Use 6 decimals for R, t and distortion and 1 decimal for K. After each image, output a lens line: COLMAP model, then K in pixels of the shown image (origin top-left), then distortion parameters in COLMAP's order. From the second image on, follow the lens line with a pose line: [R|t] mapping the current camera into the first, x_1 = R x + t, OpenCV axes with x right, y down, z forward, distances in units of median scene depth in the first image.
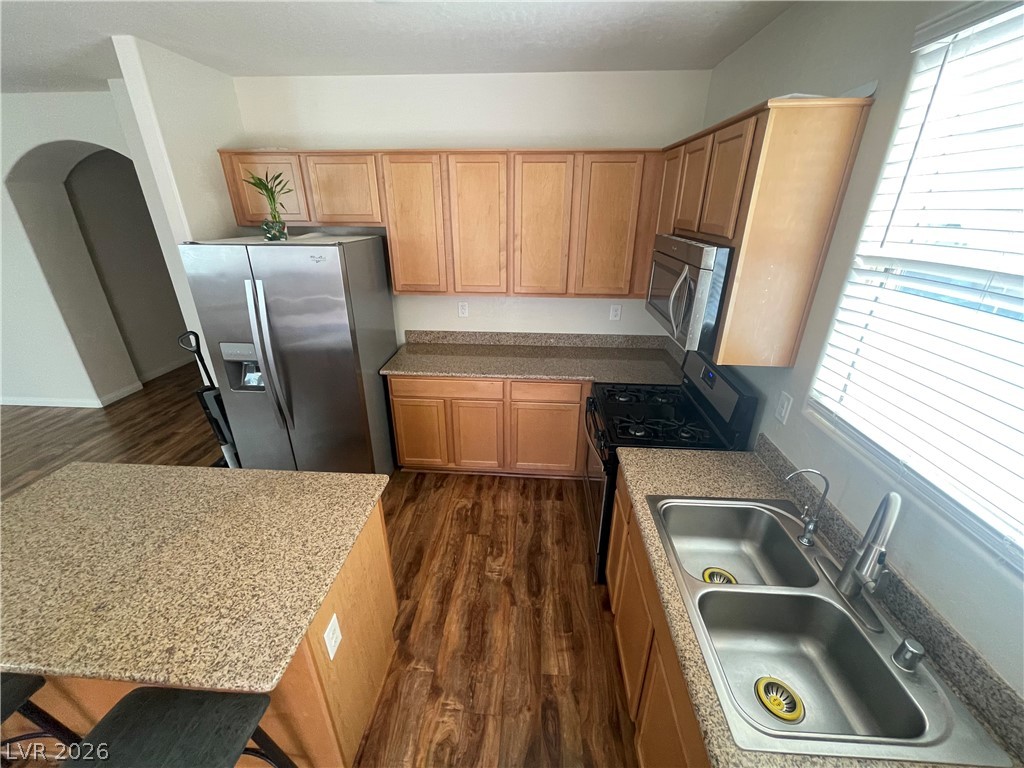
lens RADIAL K [[413.4, 0, 510.3], [0, 413.4, 381.9], [0, 0, 1]] dist [-0.004222, 0.000089]
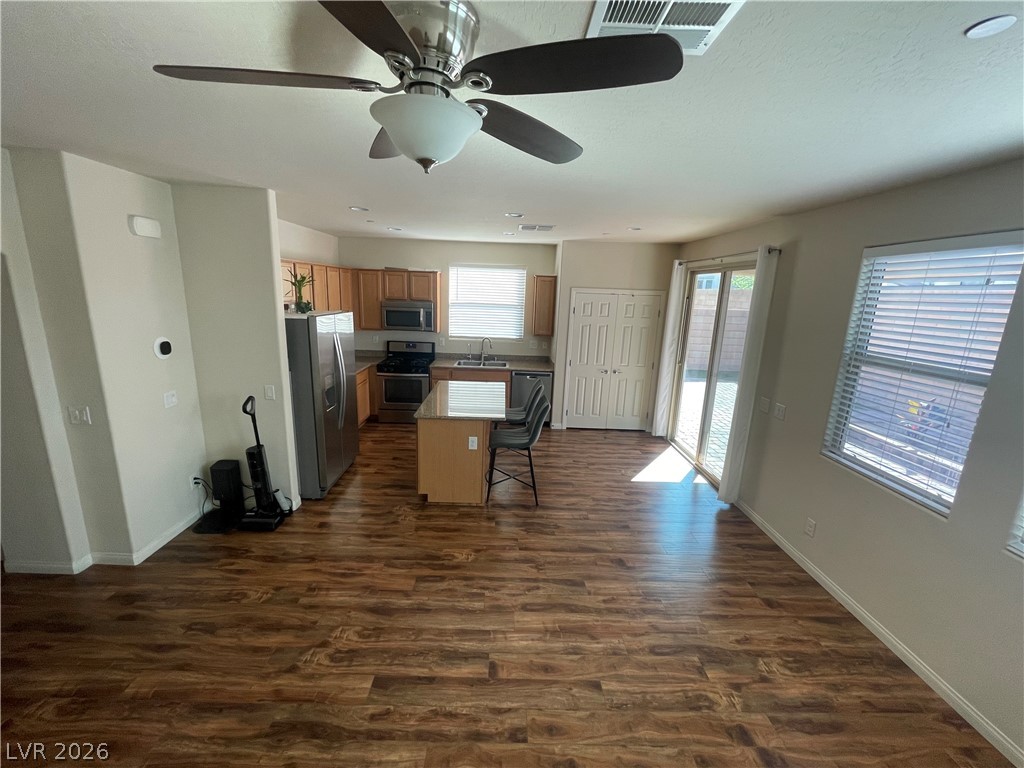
lens RADIAL K [[414.9, 0, 511.2], [0, 414.9, 381.1], [0, 0, 1]] dist [-0.003228, -0.000314]
pose [[-0.082908, -0.217864, 0.972451, -2.028982], [0.360592, 0.903133, 0.233077, -0.173570], [-0.929032, 0.369982, 0.003683, 0.321550]]
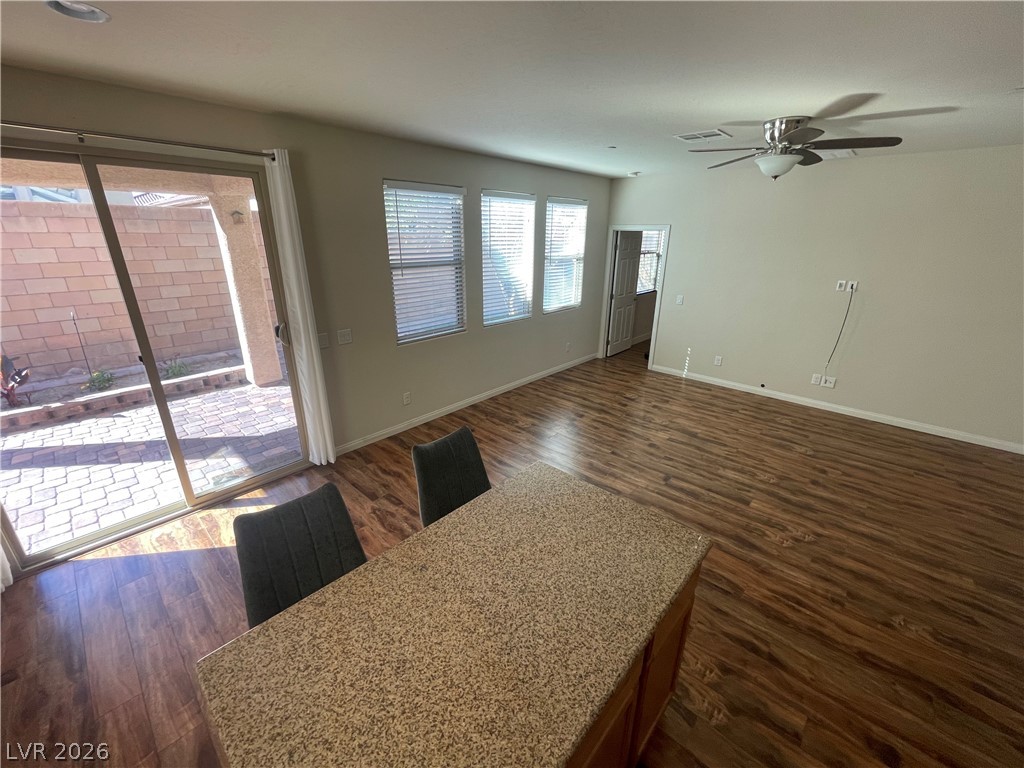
lens RADIAL K [[414.9, 0, 511.2], [0, 414.9, 381.1], [0, 0, 1]] dist [-0.003228, -0.000314]
pose [[-0.622498, 0.256691, -0.739328, -0.180477], [-0.318900, 0.779502, 0.539146, -0.253142], [0.714702, 0.571389, -0.403380, 0.571968]]
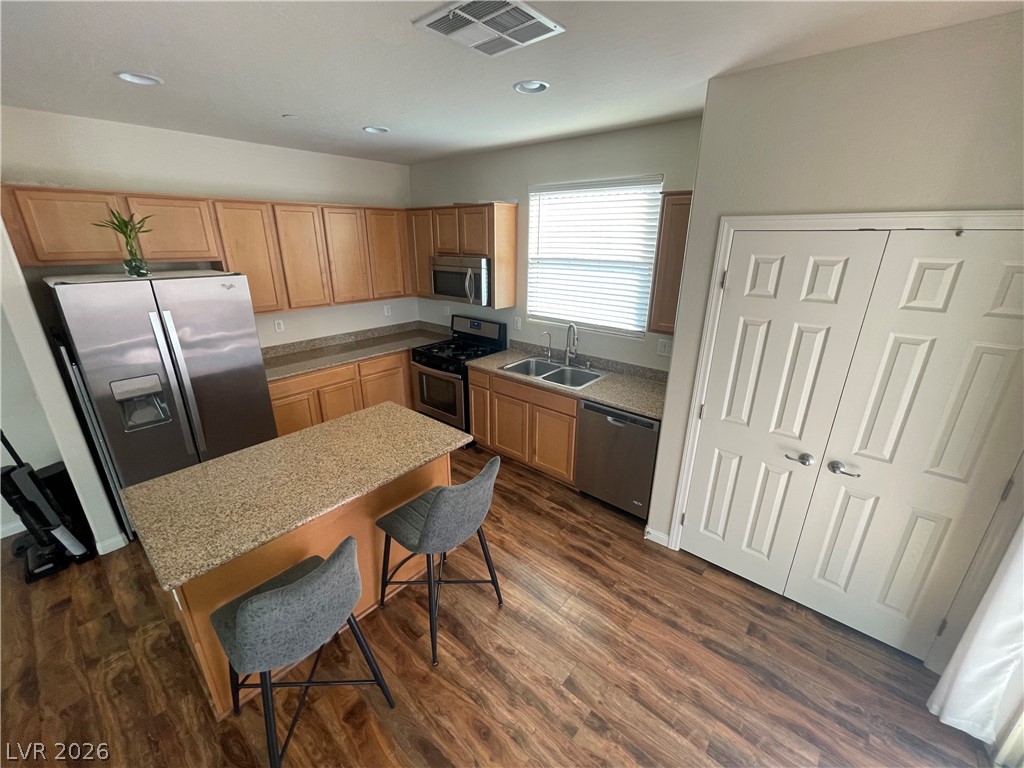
lens RADIAL K [[413.4, 0, 510.3], [0, 413.4, 381.9], [0, 0, 1]] dist [-0.004222, 0.000089]
pose [[0.598333, -0.267336, 0.755334, -0.783762], [0.314528, 0.945394, 0.085453, 0.102981], [-0.736933, 0.186444, 0.649745, -0.286338]]
